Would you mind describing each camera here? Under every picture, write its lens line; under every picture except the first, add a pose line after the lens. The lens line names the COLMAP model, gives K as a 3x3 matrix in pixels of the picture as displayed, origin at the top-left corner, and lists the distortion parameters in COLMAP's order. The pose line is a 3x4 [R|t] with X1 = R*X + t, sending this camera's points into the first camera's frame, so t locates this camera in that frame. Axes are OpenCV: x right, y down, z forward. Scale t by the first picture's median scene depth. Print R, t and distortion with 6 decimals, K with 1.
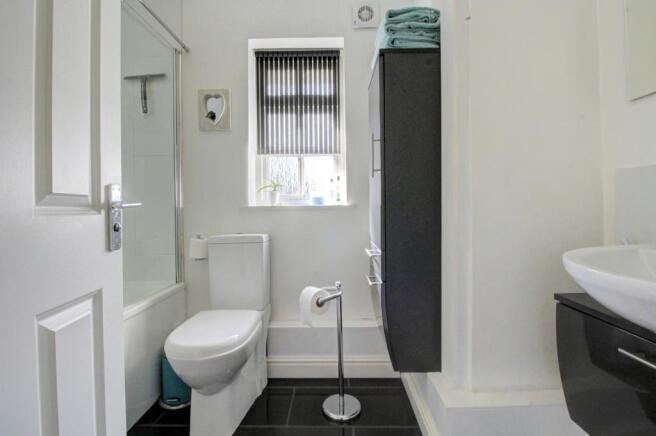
lens RADIAL K [[304.3, 0, 326.0], [0, 304.3, 211.0], [0, 0, 1]] dist [-0.015203, -0.003128]
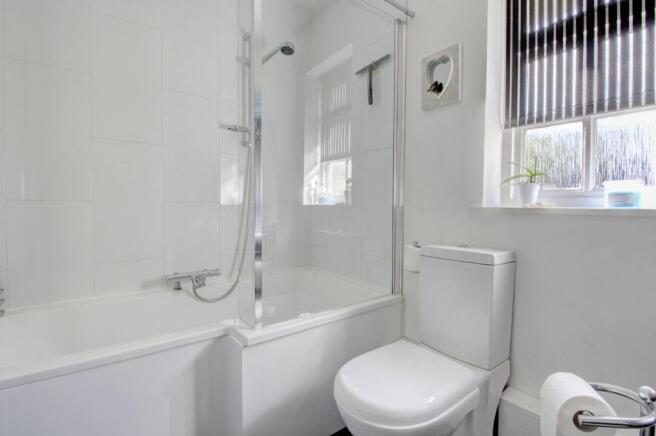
lens RADIAL K [[304.3, 0, 324.4], [0, 304.3, 214.2], [0, 0, 1]] dist [-0.015203, -0.003128]
pose [[0.628578, 0.038853, -0.776775, 0.050407], [-0.021713, 0.999239, 0.032410, -0.013381], [0.777443, -0.003506, 0.628943, 0.297870]]
